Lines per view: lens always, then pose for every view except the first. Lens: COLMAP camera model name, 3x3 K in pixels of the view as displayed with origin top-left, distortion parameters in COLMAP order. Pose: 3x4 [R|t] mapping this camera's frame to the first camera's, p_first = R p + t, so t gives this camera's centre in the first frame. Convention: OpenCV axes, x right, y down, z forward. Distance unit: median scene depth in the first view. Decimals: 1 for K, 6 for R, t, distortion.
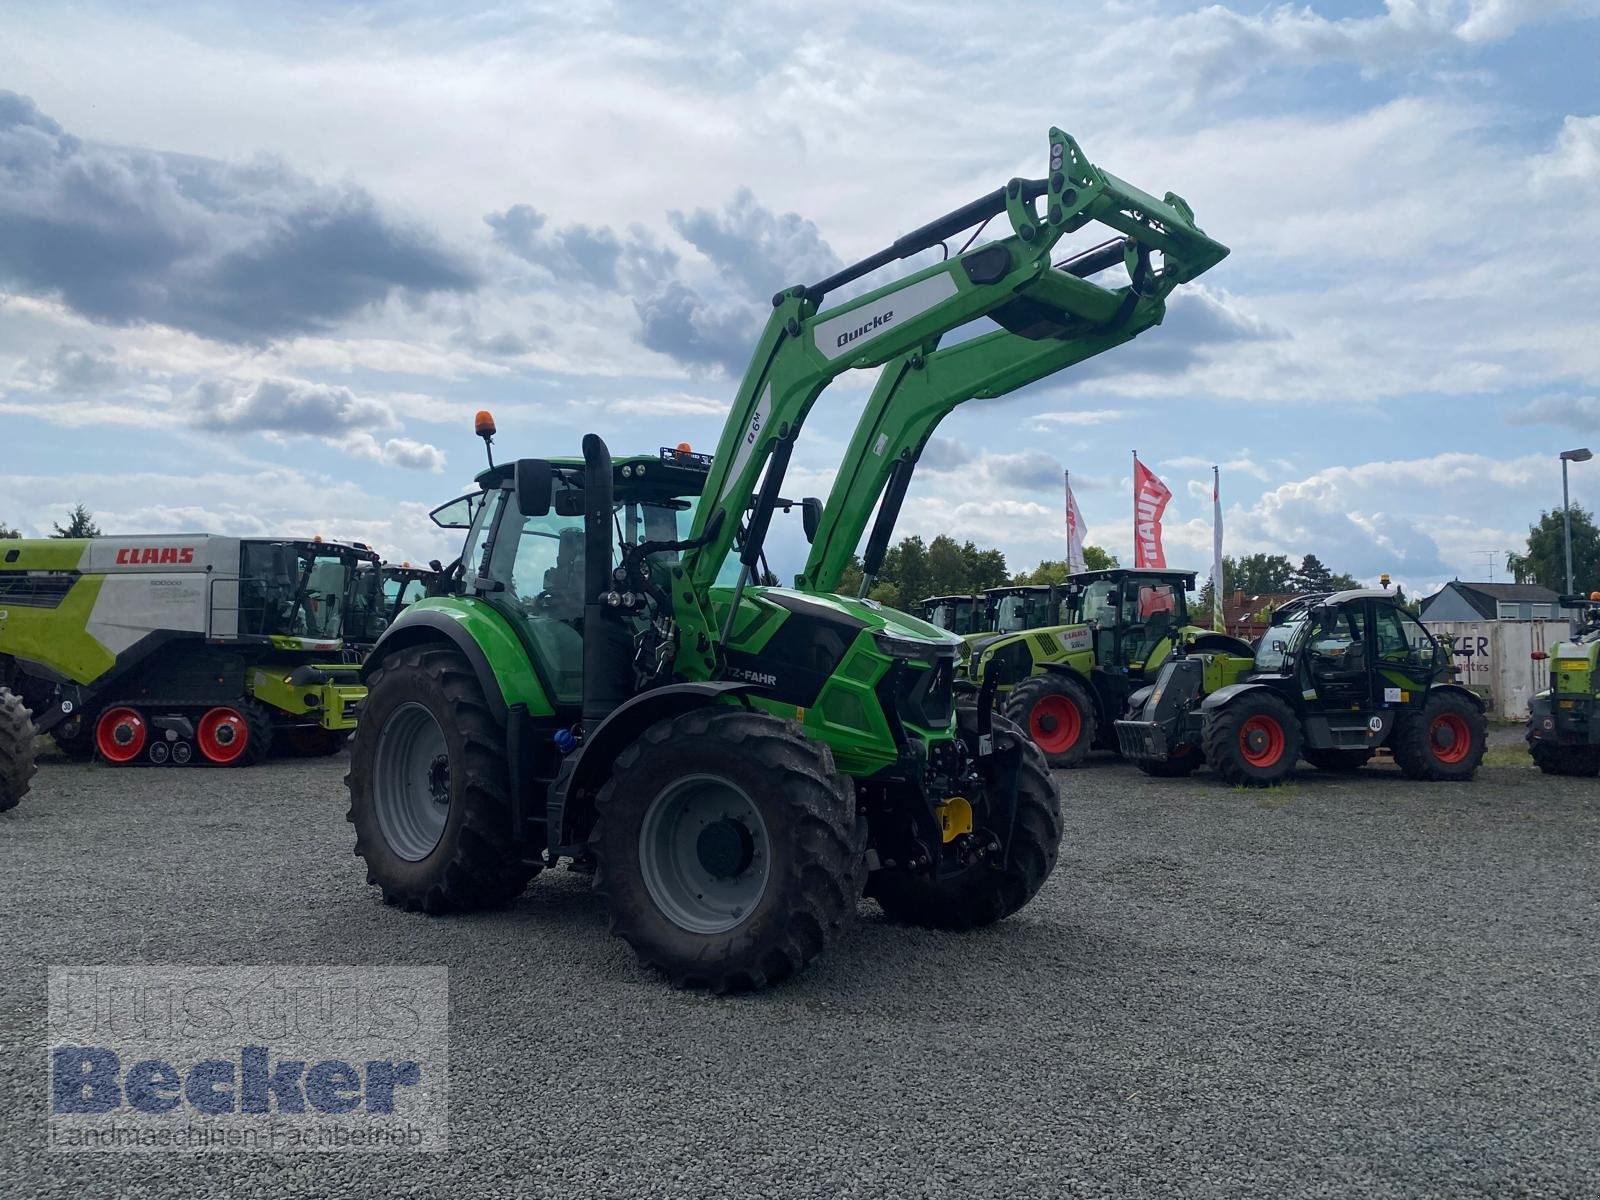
lens RADIAL K [[1231.5, 0, 801.8], [0, 1231.5, 614.8], [0, 0, 1]] dist [0.083663, -0.077557]
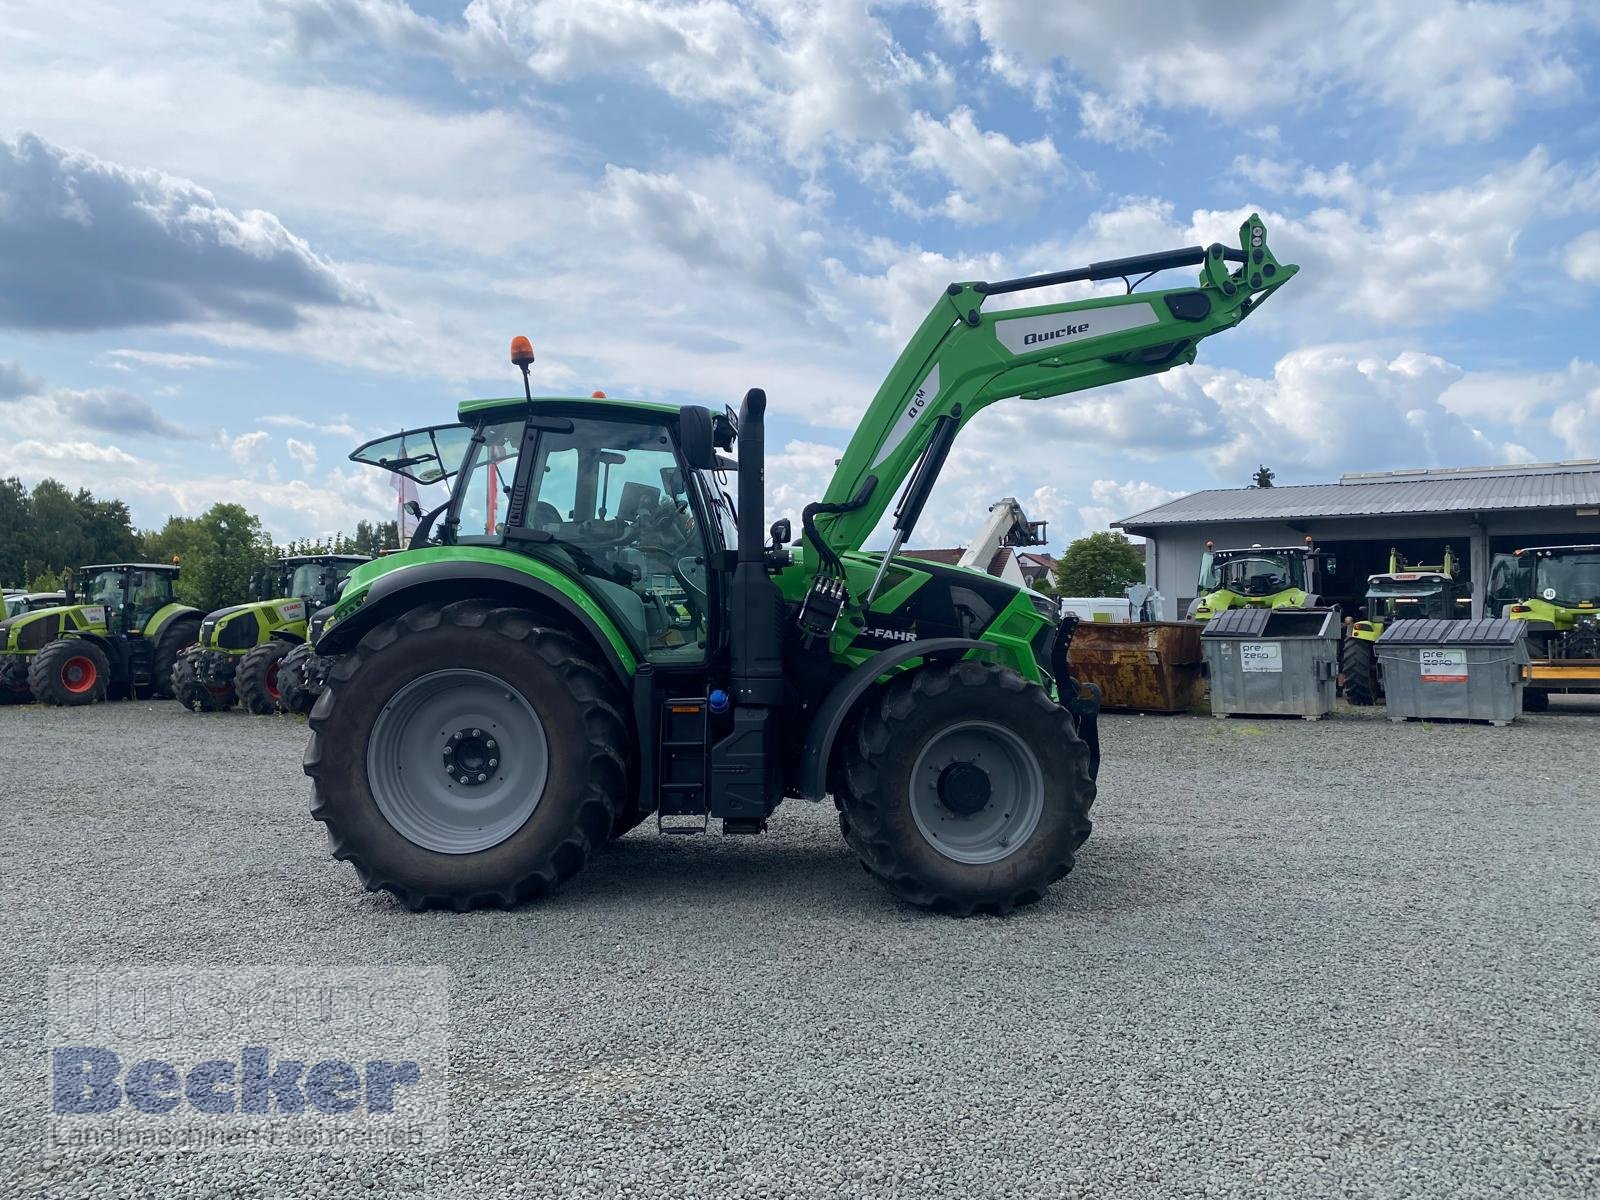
lens RADIAL K [[1230.5, 0, 800.0], [0, 1230.5, 600.0], [0, 0, 1]] dist [0.011153, -0.003711]
pose [[0.760687, 0.009687, 0.649047, -0.254652], [-0.020281, 0.999755, 0.008849, 0.004197], [-0.648802, -0.019894, 0.760697, 0.076804]]
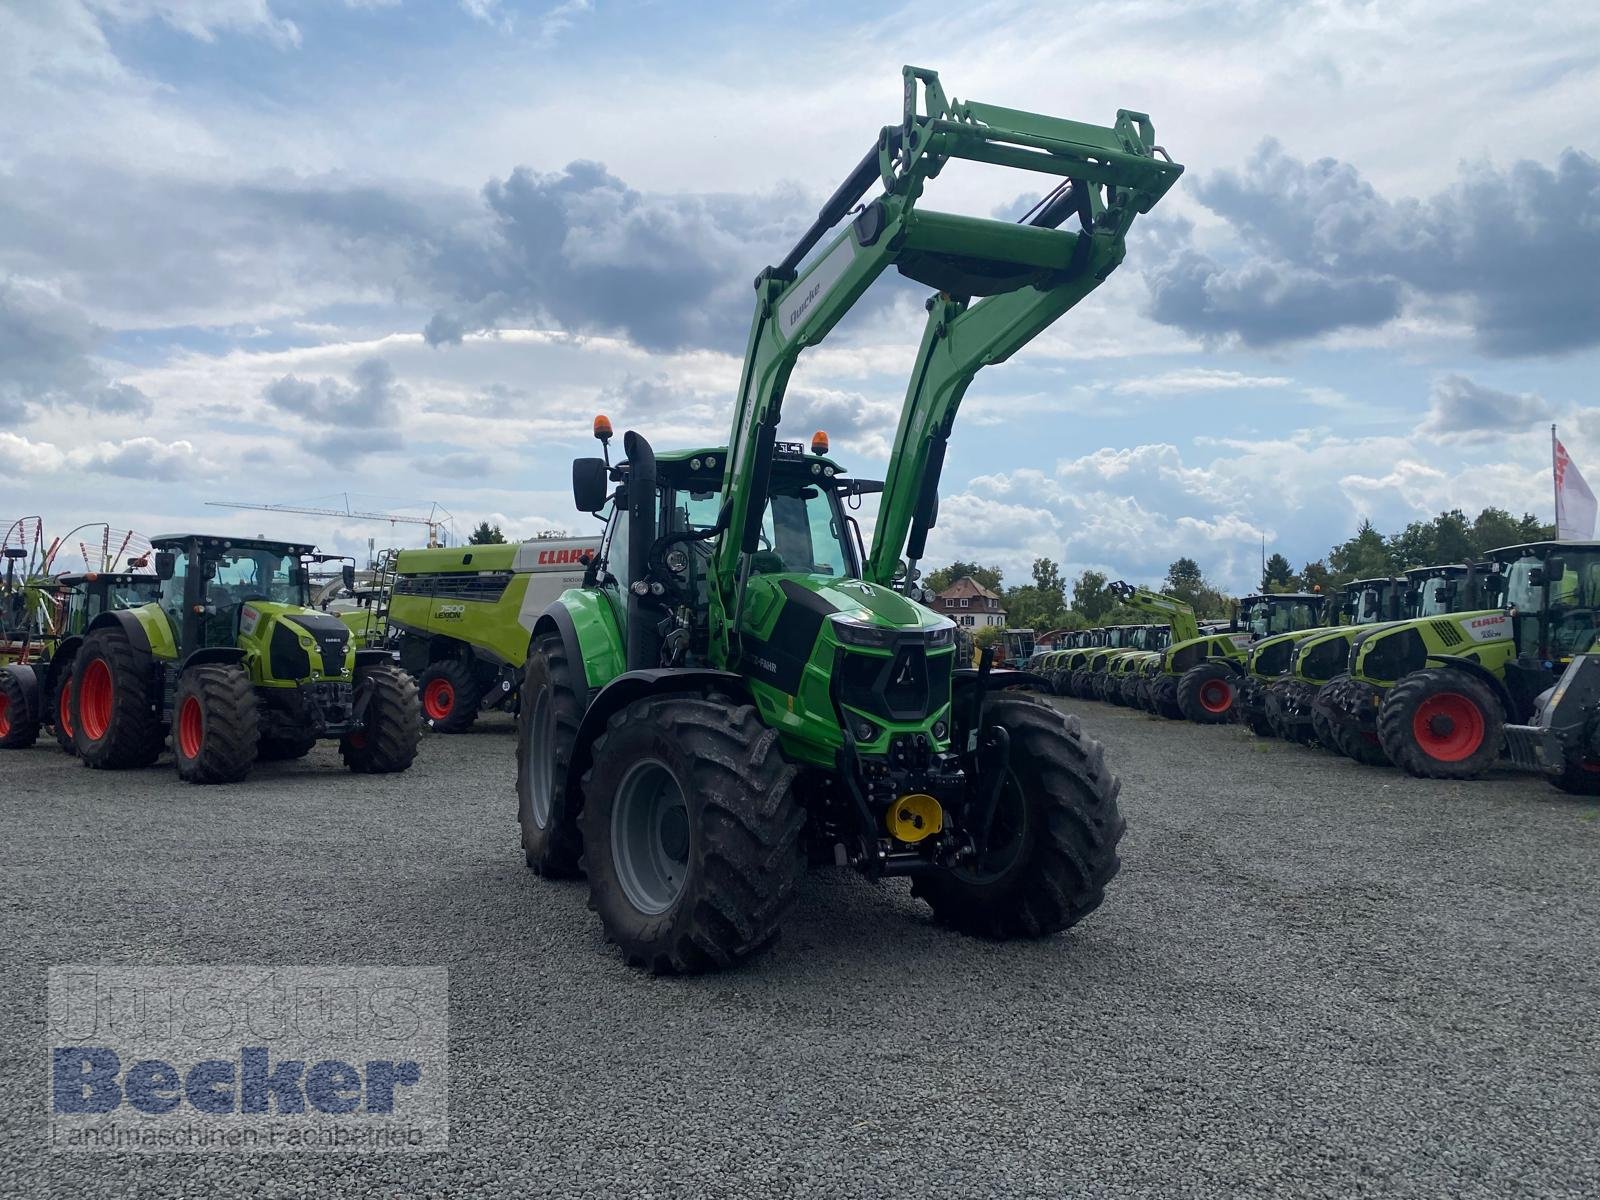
lens RADIAL K [[1239.7, 0, 813.6], [0, 1239.7, 624.6], [0, 0, 1]] dist [0.107239, -0.110801]
pose [[0.921615, -0.003008, -0.388093, 0.131978], [0.009242, 0.999856, 0.014199, 0.001368], [0.387995, -0.016672, 0.921511, 0.031116]]
